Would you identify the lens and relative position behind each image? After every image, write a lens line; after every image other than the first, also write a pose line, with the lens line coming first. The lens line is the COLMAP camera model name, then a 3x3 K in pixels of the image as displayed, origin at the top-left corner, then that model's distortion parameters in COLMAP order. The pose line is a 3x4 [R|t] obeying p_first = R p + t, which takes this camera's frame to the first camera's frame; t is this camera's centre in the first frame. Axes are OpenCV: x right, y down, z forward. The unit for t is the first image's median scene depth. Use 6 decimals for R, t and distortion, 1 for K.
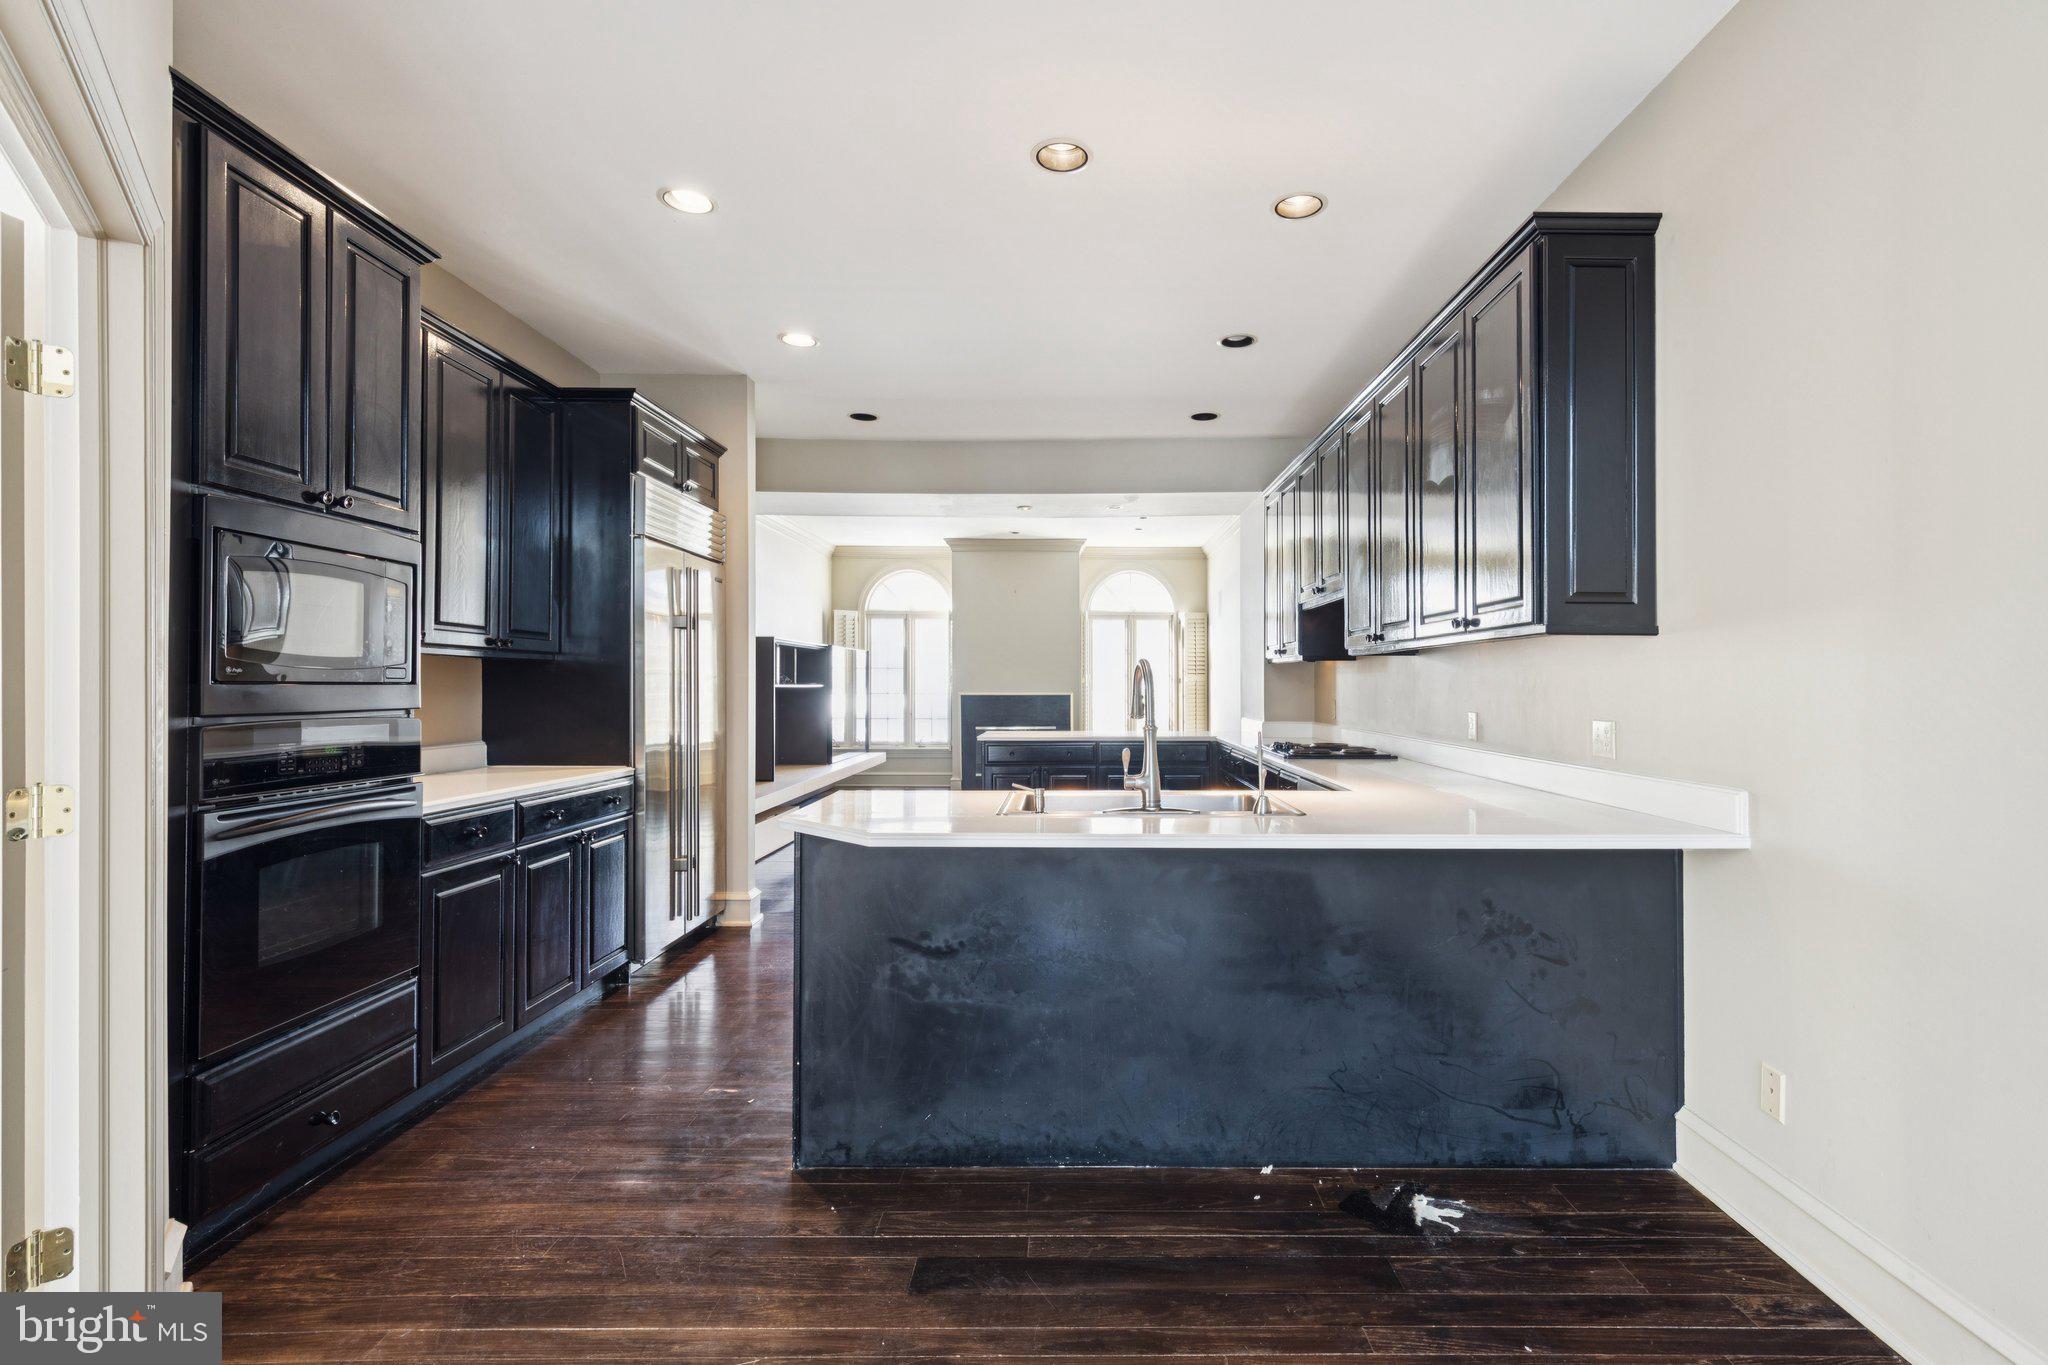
lens RADIAL K [[921.3, 0, 1033.9], [0, 921.3, 656.5], [0, 0, 1]] dist [0.000508, -0.000671]
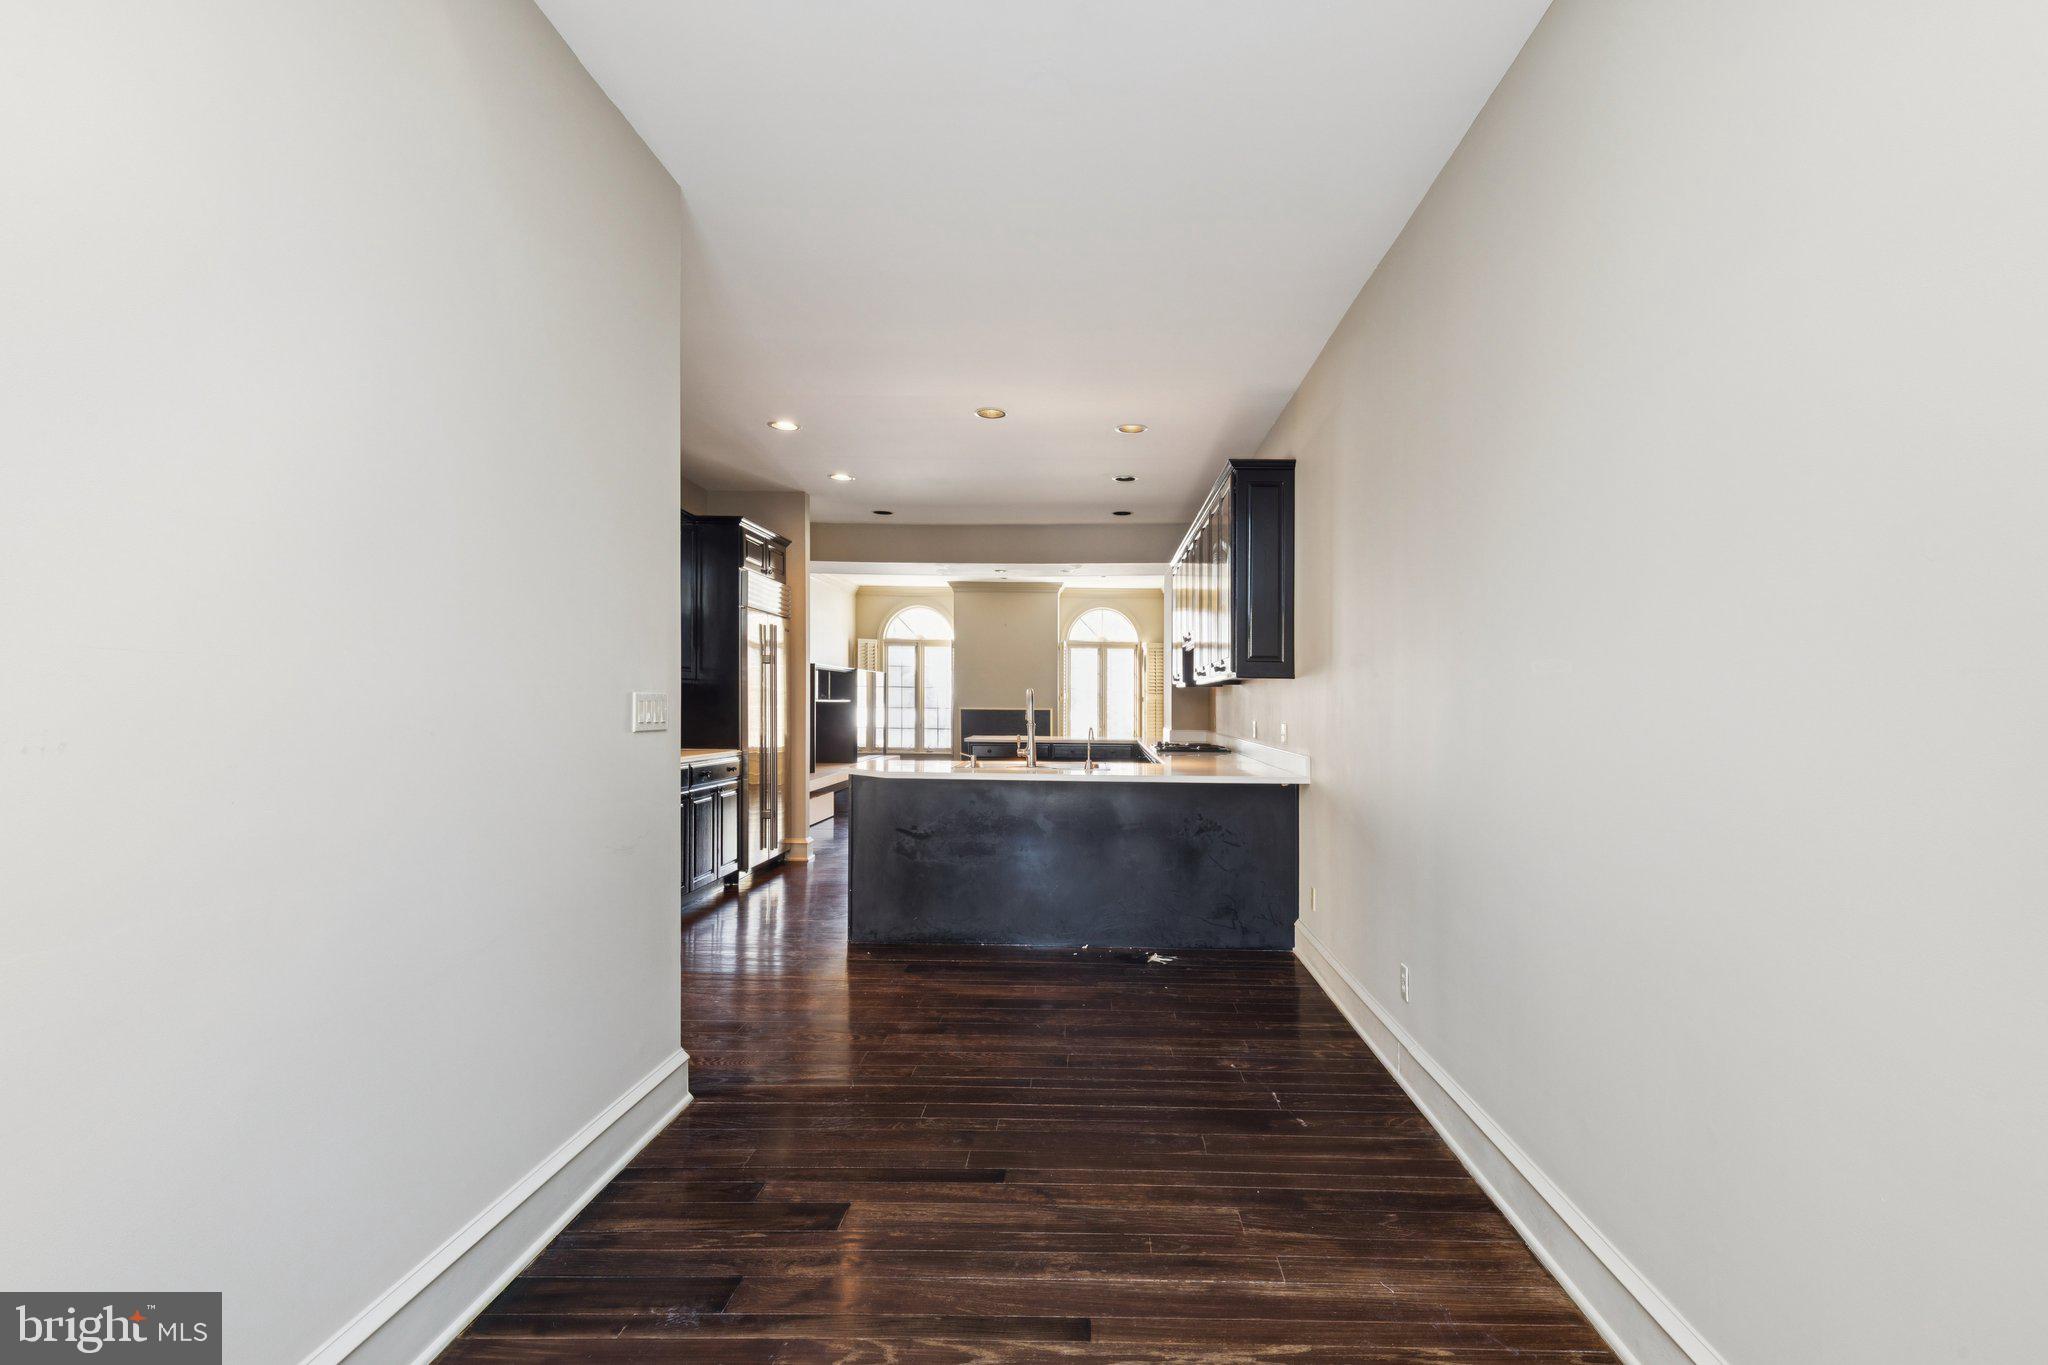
lens RADIAL K [[924.8, 0, 1019.8], [0, 924.8, 706.4], [0, 0, 1]] dist [0.000759, 0.000016]
pose [[0.999395, 0.008046, -0.033823, 0.086615], [-0.006832, 0.999333, 0.035878, -0.015265], [0.034089, -0.035625, 0.998784, -0.482885]]
